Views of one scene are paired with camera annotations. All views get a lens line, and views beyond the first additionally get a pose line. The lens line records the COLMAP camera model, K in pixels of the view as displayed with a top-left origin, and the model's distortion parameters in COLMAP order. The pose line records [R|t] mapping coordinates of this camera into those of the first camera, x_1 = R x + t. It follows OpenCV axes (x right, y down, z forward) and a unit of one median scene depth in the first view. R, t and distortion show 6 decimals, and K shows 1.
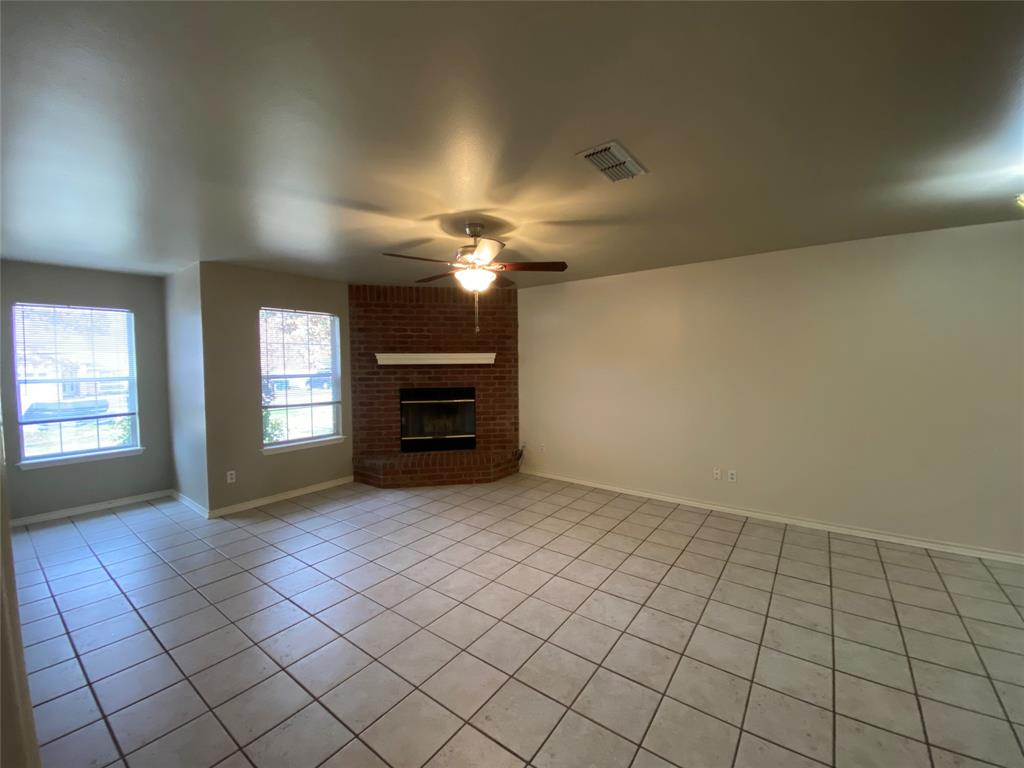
lens RADIAL K [[412.4, 0, 516.6], [0, 412.4, 379.0], [0, 0, 1]] dist [0.042082, -0.037595]
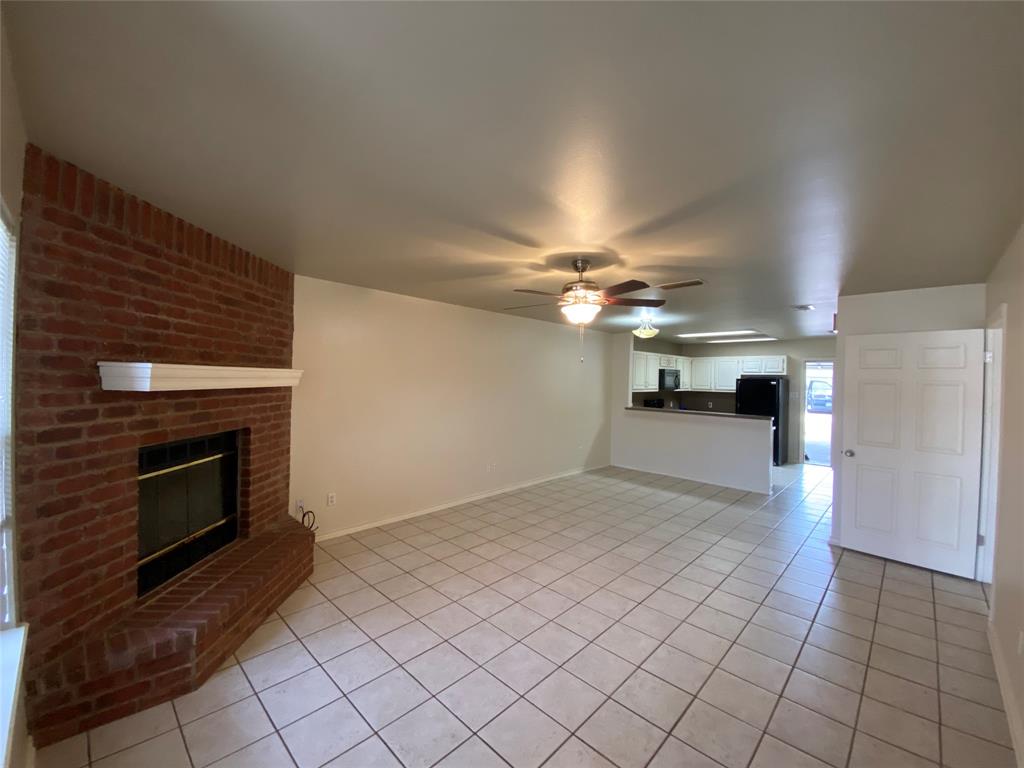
lens RADIAL K [[412.4, 0, 516.6], [0, 412.4, 379.0], [0, 0, 1]] dist [0.042082, -0.037595]
pose [[0.123445, 0.010081, 0.992300, -0.643749], [0.015660, 0.999804, -0.012105, -0.034599], [-0.992228, 0.017033, 0.123263, 0.577263]]
